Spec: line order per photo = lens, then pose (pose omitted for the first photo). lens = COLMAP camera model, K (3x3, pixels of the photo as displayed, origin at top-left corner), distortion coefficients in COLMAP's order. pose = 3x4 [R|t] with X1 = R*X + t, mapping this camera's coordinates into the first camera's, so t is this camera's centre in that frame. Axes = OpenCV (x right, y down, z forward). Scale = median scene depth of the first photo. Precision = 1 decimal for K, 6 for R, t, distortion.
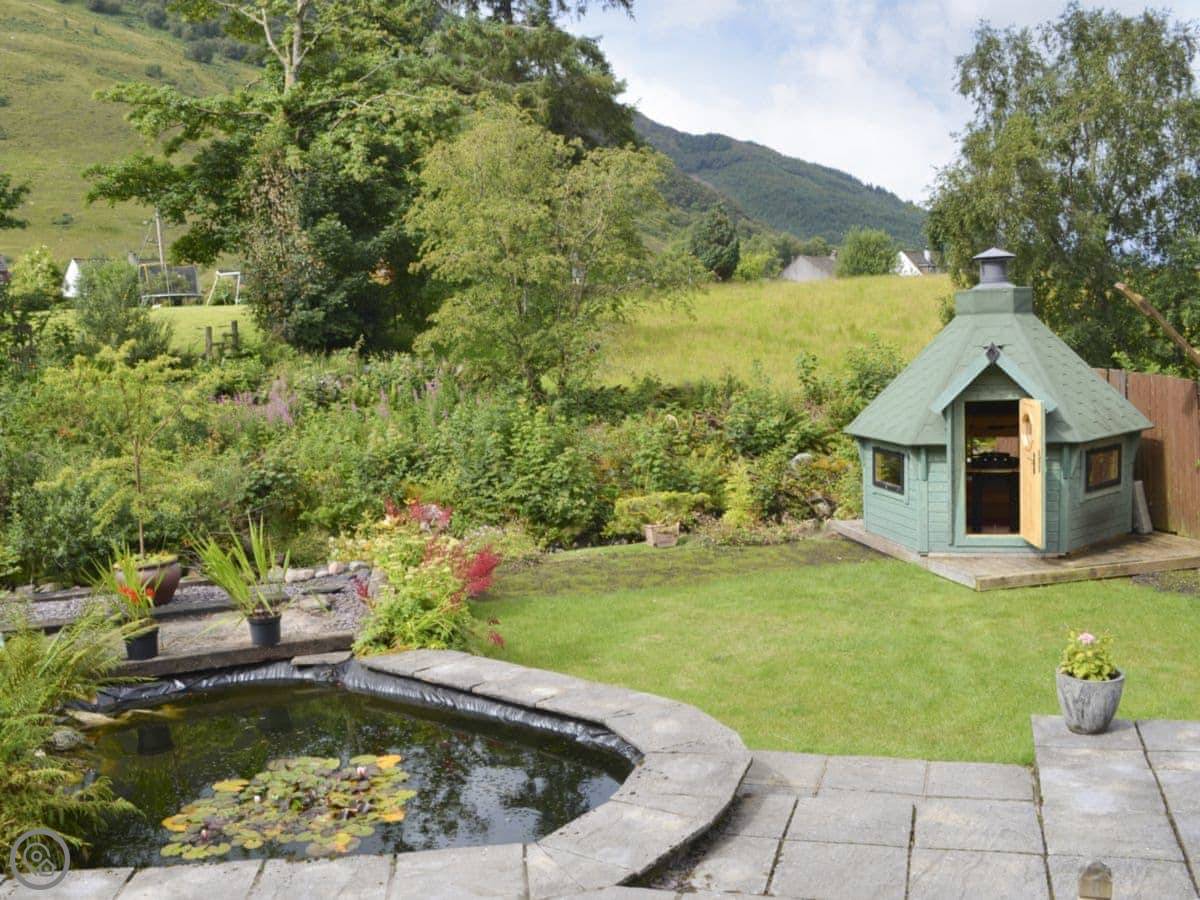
lens RADIAL K [[1238.7, 0, 570.9], [0, 1238.7, 482.8], [0, 0, 1]] dist [-0.083064, 0.000000]
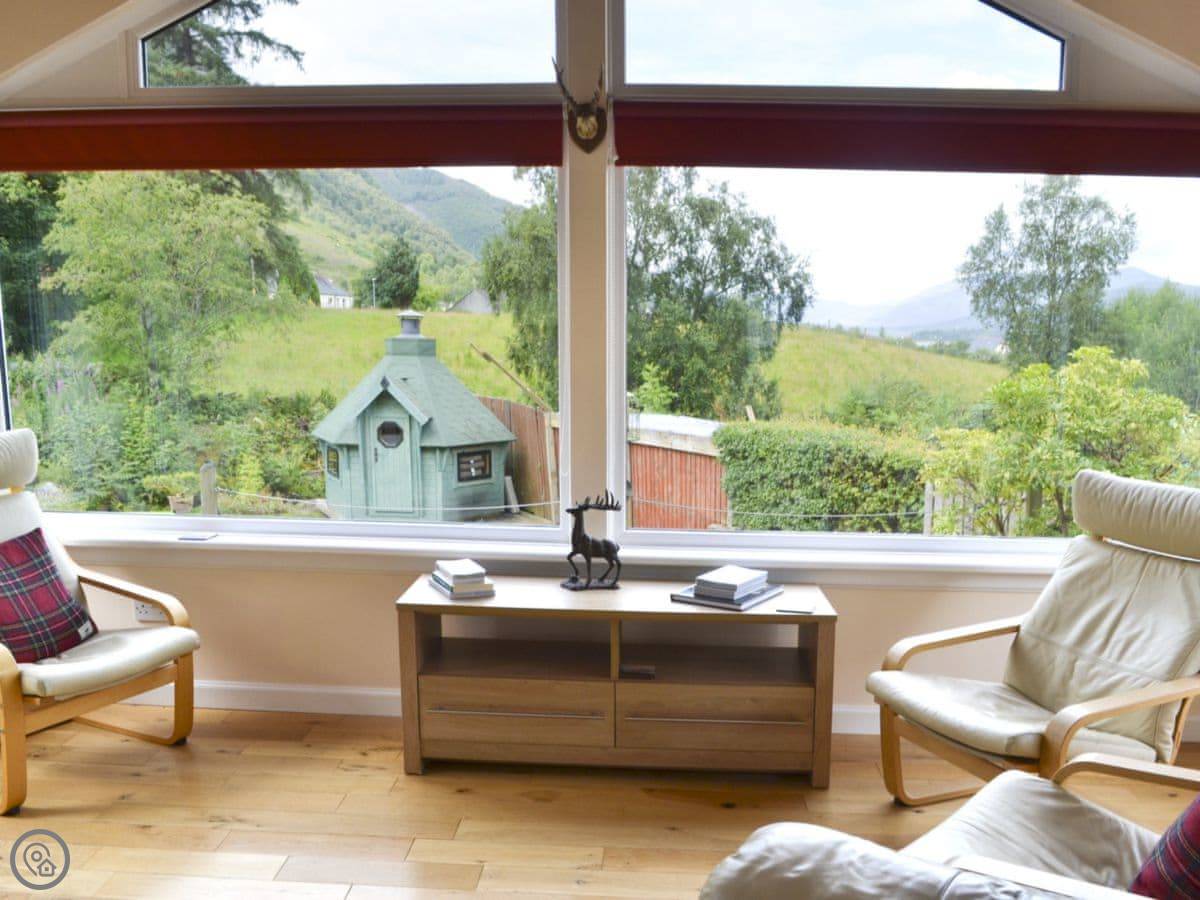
lens RADIAL K [[1127.3, 0, 586.9], [0, 1127.3, 525.6], [0, 0, 1]] dist [-0.070239, 0.000000]
pose [[0.964866, 0.031718, 0.260820, 0.108094], [-0.040119, 0.998832, 0.026947, 0.008976], [-0.259661, -0.036464, 0.965011, -0.168713]]
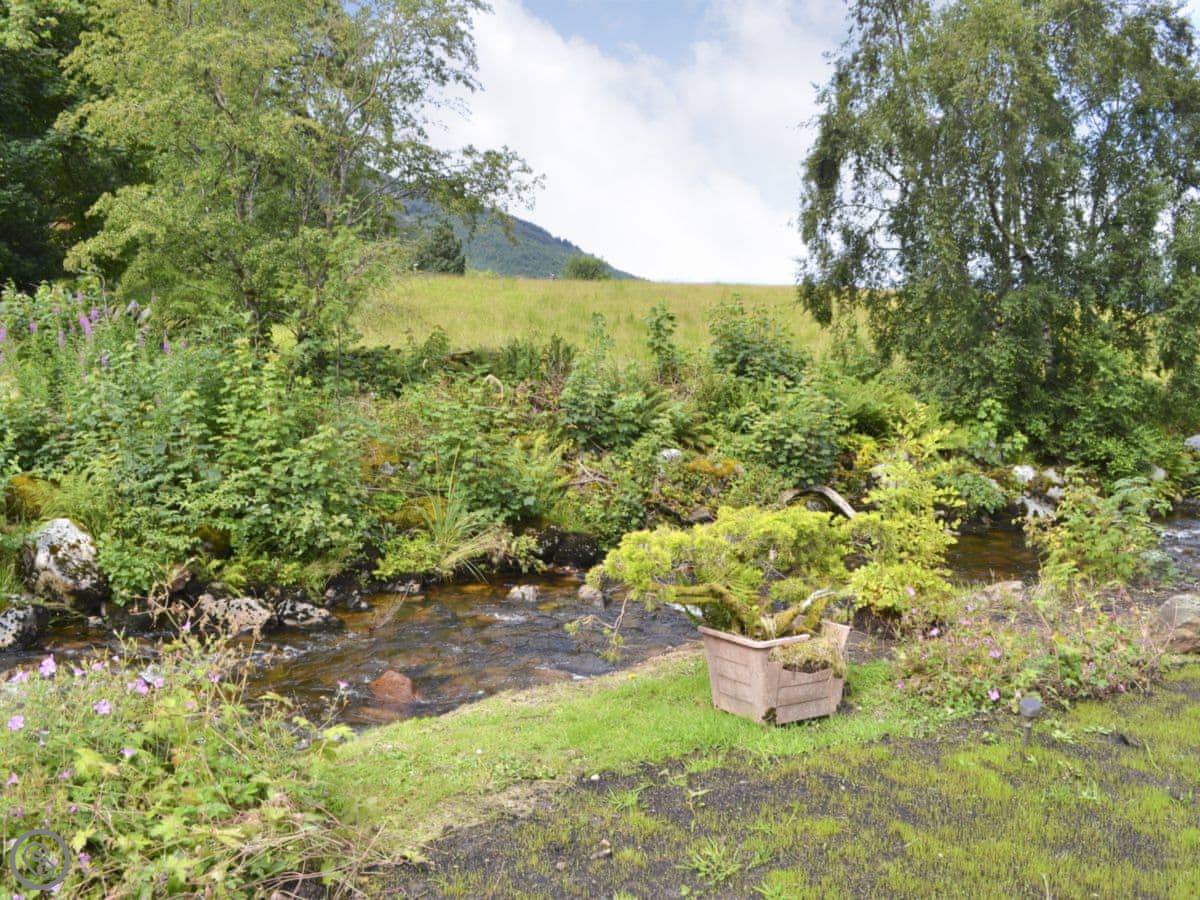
lens RADIAL K [[1092.9, 0, 598.7], [0, 1092.9, 448.7], [0, 0, 1]] dist [-0.073635, -0.002614]
pose [[0.959954, 0.029272, 0.278624, -0.018720], [-0.017858, 0.998897, -0.043416, 0.003011], [-0.279588, 0.036702, 0.959418, 0.469297]]
